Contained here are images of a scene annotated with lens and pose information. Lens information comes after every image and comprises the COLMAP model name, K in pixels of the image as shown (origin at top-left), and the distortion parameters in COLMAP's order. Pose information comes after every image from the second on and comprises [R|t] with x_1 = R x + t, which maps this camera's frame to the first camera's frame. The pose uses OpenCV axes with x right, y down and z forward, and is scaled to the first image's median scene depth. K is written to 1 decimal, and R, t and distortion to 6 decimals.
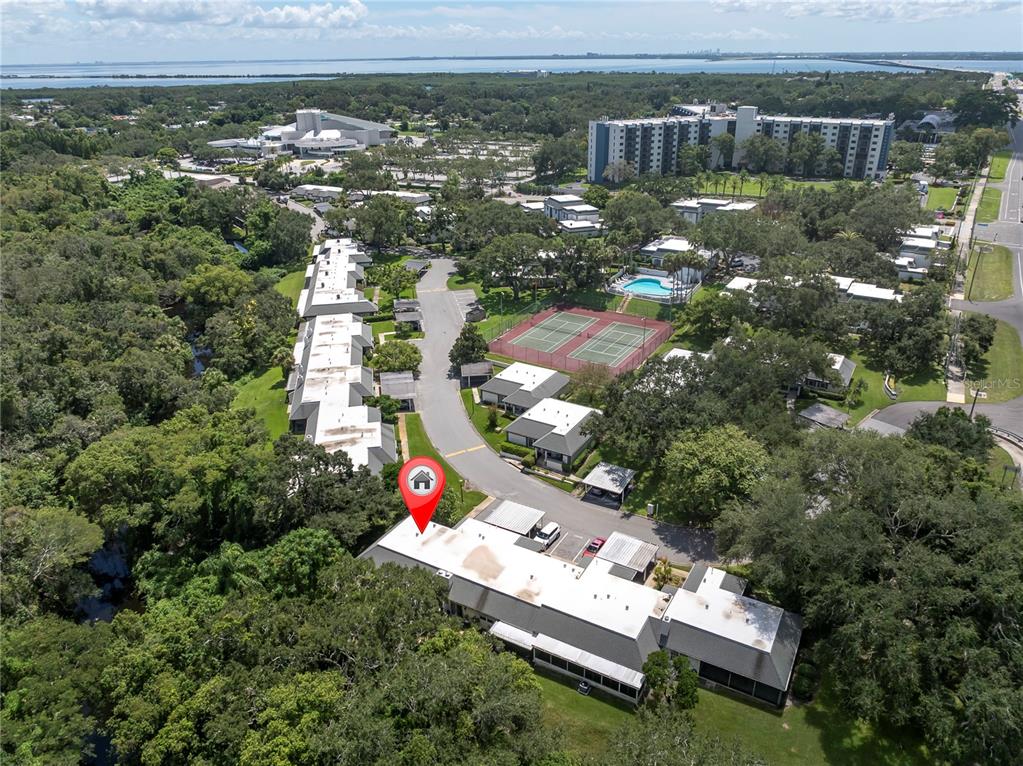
lens RADIAL K [[752.4, 0, 517.5], [0, 752.4, 375.6], [0, 0, 1]] dist [-0.017338, 0.015548]
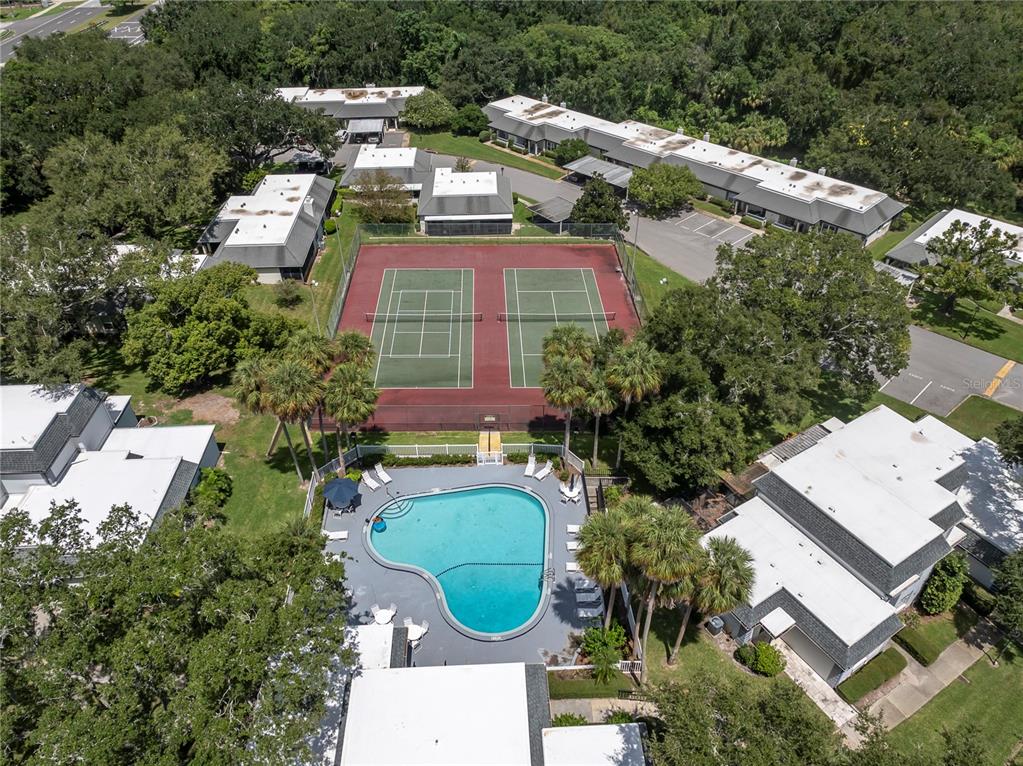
lens RADIAL K [[752.4, 0, 511.5], [0, 752.4, 379.0], [0, 0, 1]] dist [-0.017338, 0.015548]
pose [[-0.846011, 0.333717, -0.415810, 0.156978], [-0.196346, 0.530070, 0.824908, -0.236812], [0.495695, 0.779524, -0.382921, 0.641782]]
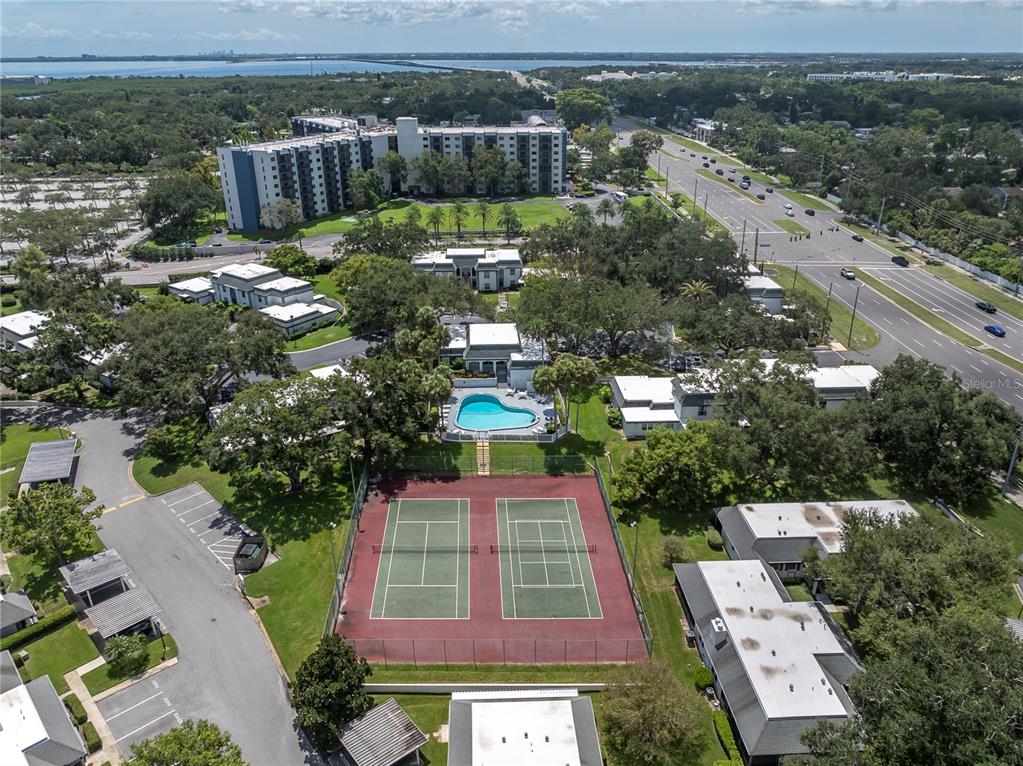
lens RADIAL K [[752.4, 0, 508.1], [0, 752.4, 390.7], [0, 0, 1]] dist [-0.017338, 0.015548]
pose [[0.842759, -0.219309, 0.491590, -0.077407], [0.211654, 0.974690, 0.071980, -0.108113], [-0.494934, 0.043385, 0.867847, 0.255213]]
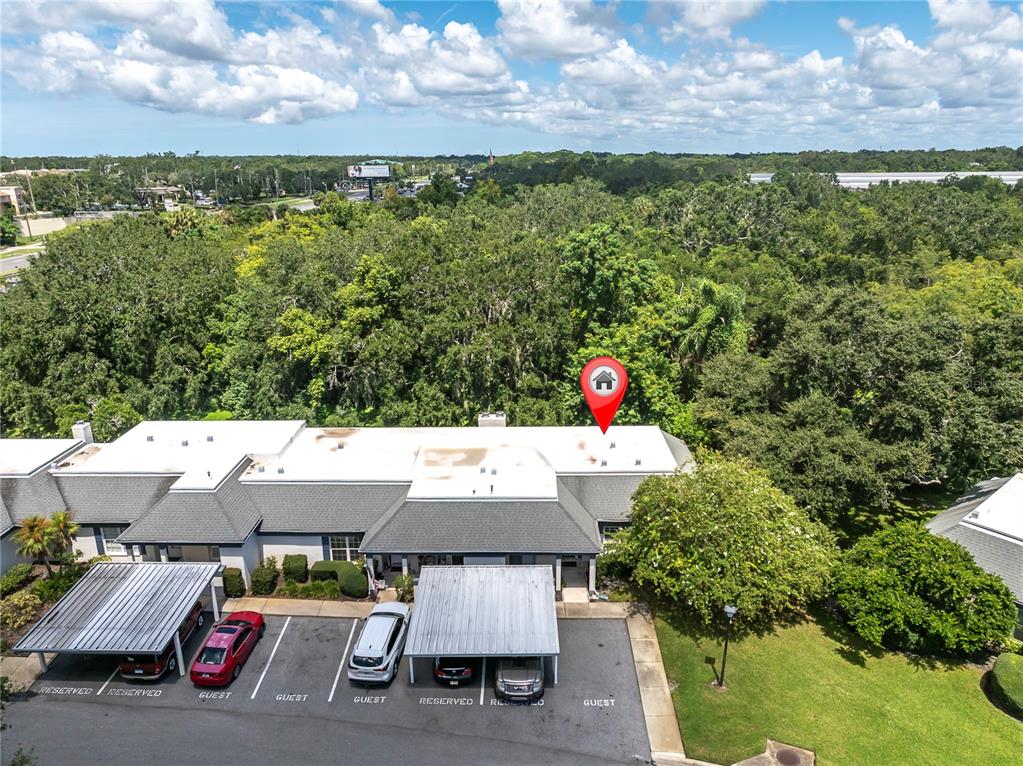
lens RADIAL K [[752.4, 0, 512.8], [0, 752.4, 383.0], [0, 0, 1]] dist [-0.017338, 0.015548]
pose [[-0.884308, 0.159446, -0.438834, 0.036671], [-0.170119, 0.765244, 0.620855, -0.029756], [0.434808, 0.623682, -0.649587, 0.369818]]
